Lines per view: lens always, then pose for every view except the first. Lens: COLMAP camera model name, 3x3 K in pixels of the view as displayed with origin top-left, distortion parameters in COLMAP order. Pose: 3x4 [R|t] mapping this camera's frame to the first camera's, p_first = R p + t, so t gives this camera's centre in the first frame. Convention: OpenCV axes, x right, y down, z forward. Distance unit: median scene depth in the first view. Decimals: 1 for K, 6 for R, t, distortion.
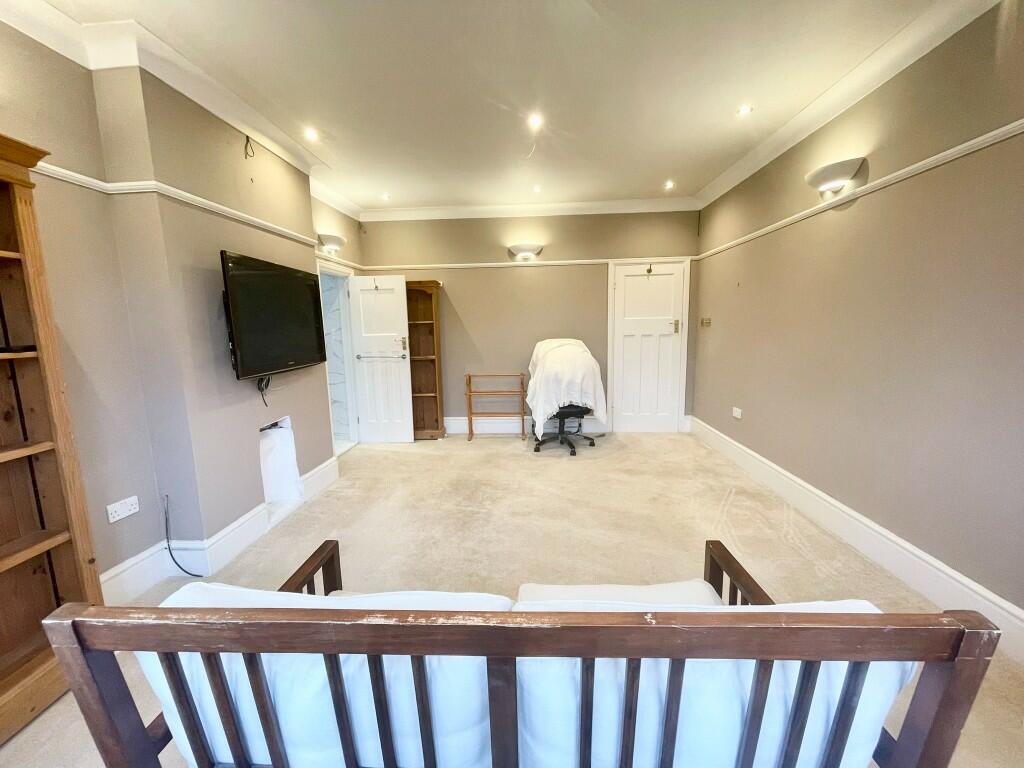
lens RADIAL K [[411.9, 0, 511.6], [0, 411.9, 383.1], [0, 0, 1]] dist [-0.005415, 0.000044]
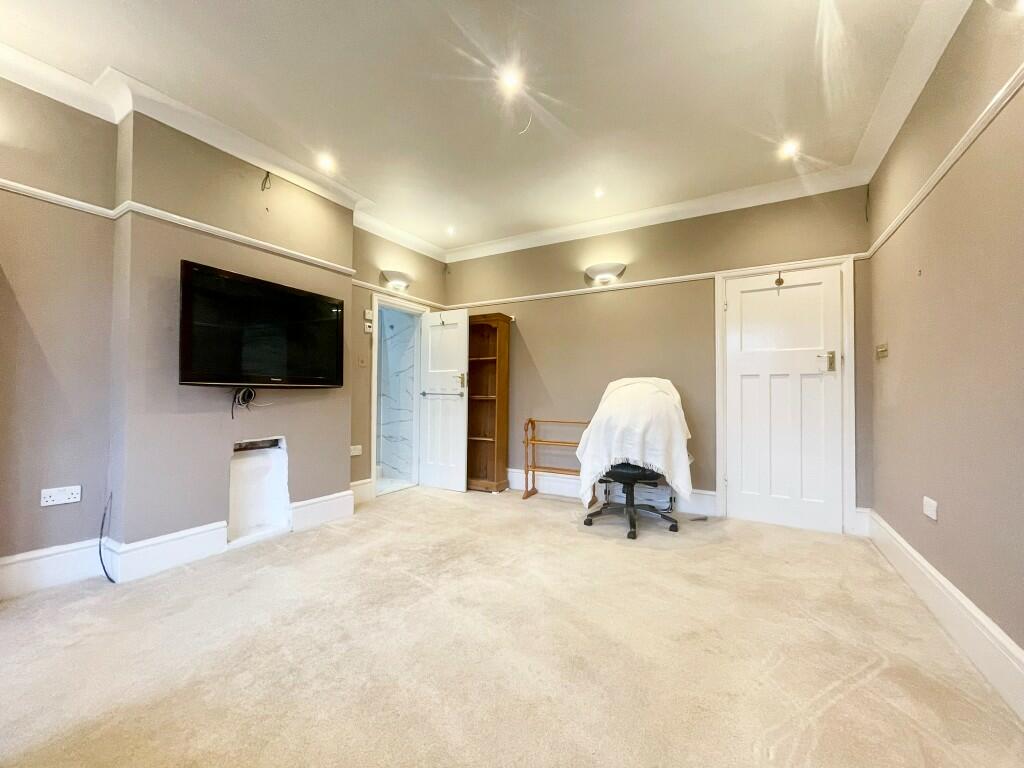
lens RADIAL K [[411.9, 0, 514.0], [0, 411.9, 383.5], [0, 0, 1]] dist [-0.005415, 0.000044]
pose [[0.895282, 0.015892, -0.445215, 0.276563], [-0.086954, 0.986376, -0.139646, 0.032235], [0.436931, 0.163736, 0.884467, 0.257526]]
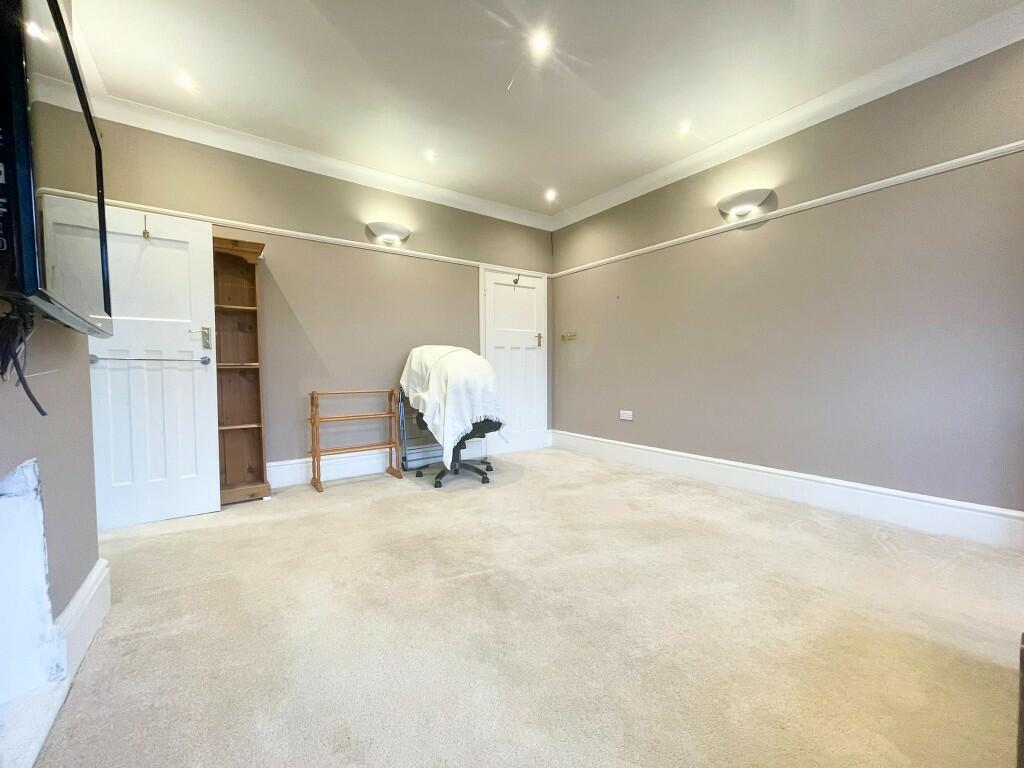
lens RADIAL K [[411.9, 0, 512.4], [0, 411.9, 386.2], [0, 0, 1]] dist [-0.005415, 0.000044]
pose [[0.777964, -0.008907, 0.628246, -0.316680], [0.075373, 0.994002, -0.079241, 0.053842], [-0.623772, 0.109000, 0.773969, 0.318598]]
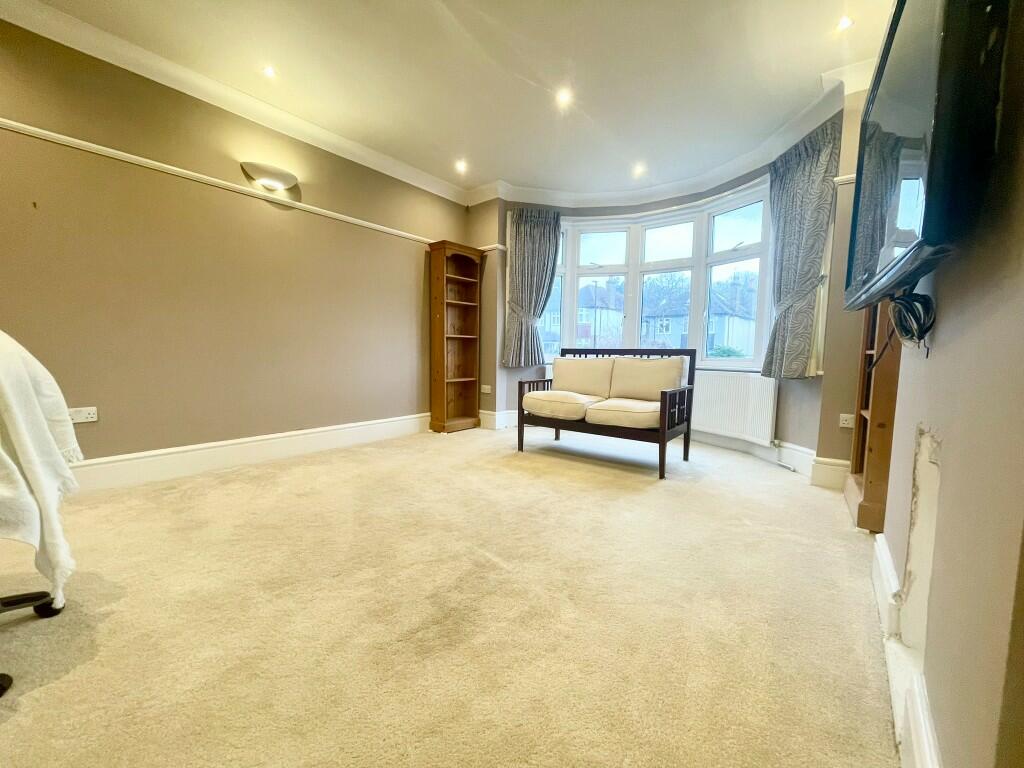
lens RADIAL K [[411.9, 0, 511.6], [0, 411.9, 386.7], [0, 0, 1]] dist [-0.005415, 0.000044]
pose [[-0.813965, -0.040182, 0.579523, -0.330056], [0.085067, 0.978606, 0.187335, -0.031579], [-0.574652, 0.201782, -0.793133, 1.012588]]
